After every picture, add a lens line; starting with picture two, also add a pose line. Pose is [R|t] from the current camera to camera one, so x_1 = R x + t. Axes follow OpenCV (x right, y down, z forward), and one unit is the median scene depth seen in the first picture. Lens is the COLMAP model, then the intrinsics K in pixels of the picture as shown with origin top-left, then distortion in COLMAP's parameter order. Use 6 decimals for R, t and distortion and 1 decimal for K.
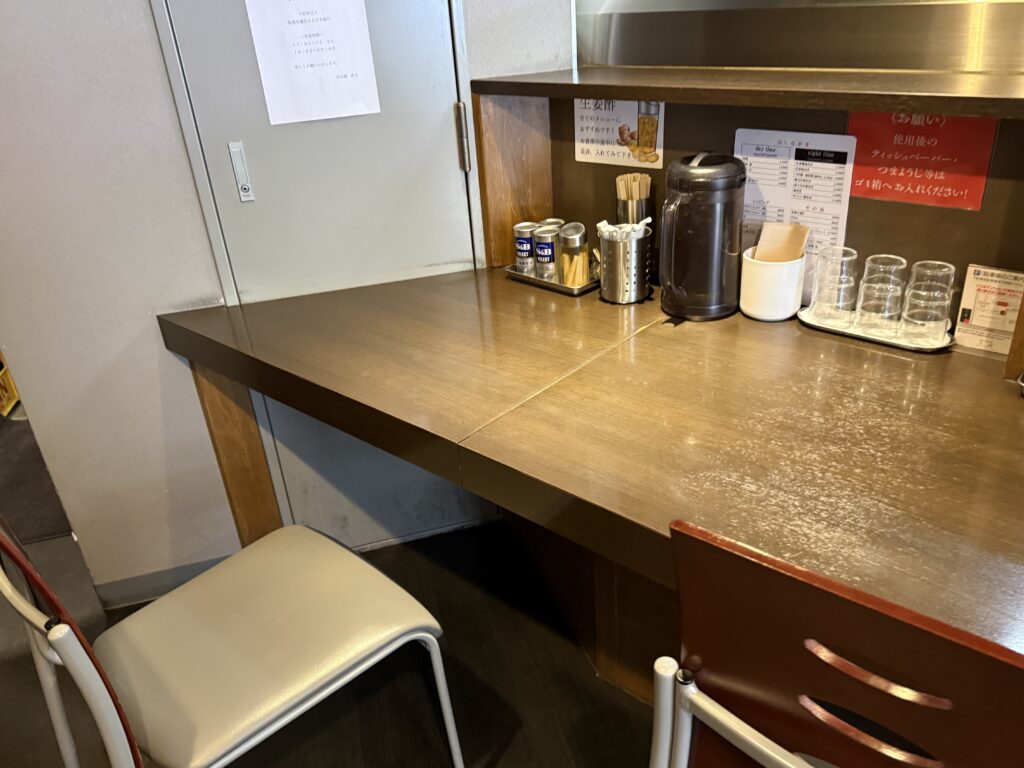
lens RADIAL K [[785.6, 0, 512.0], [0, 785.6, 384.0], [0, 0, 1]] dist [-0.008313, -0.000203]
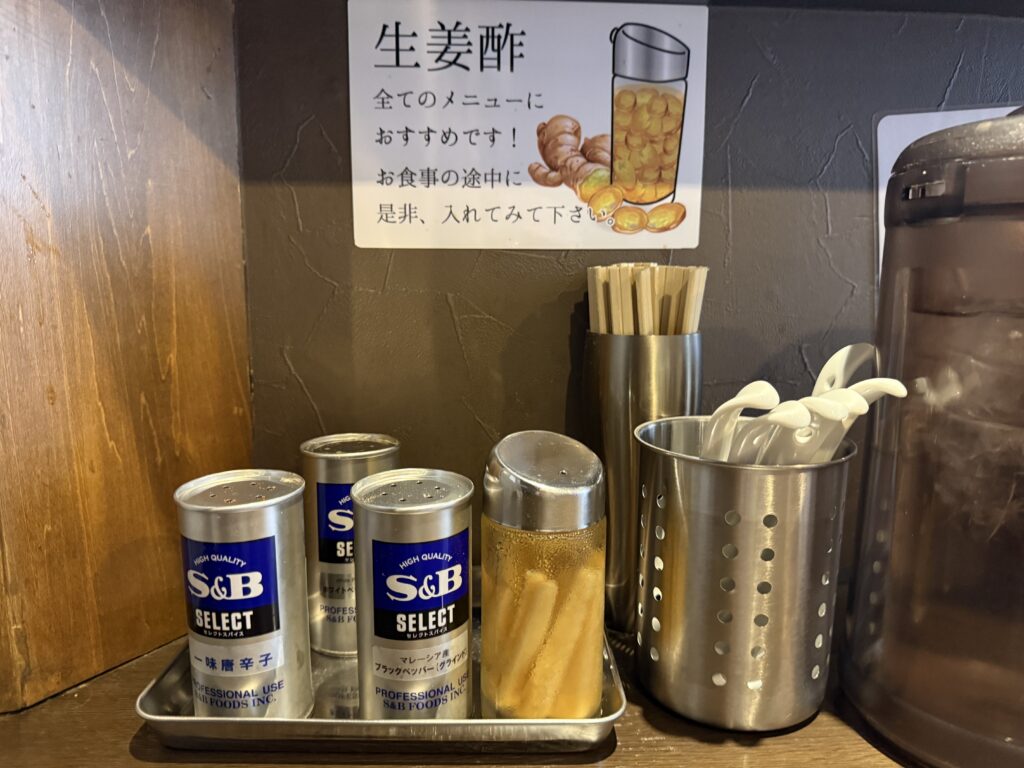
lens RADIAL K [[746.5, 0, 512.0], [0, 746.5, 384.0], [0, 0, 1]] dist [0.003352, -0.001171]
pose [[0.699458, -0.030059, 0.714041, -0.083918], [0.272785, 0.934701, -0.227865, -0.173584], [-0.660565, 0.354162, 0.661984, 0.871343]]
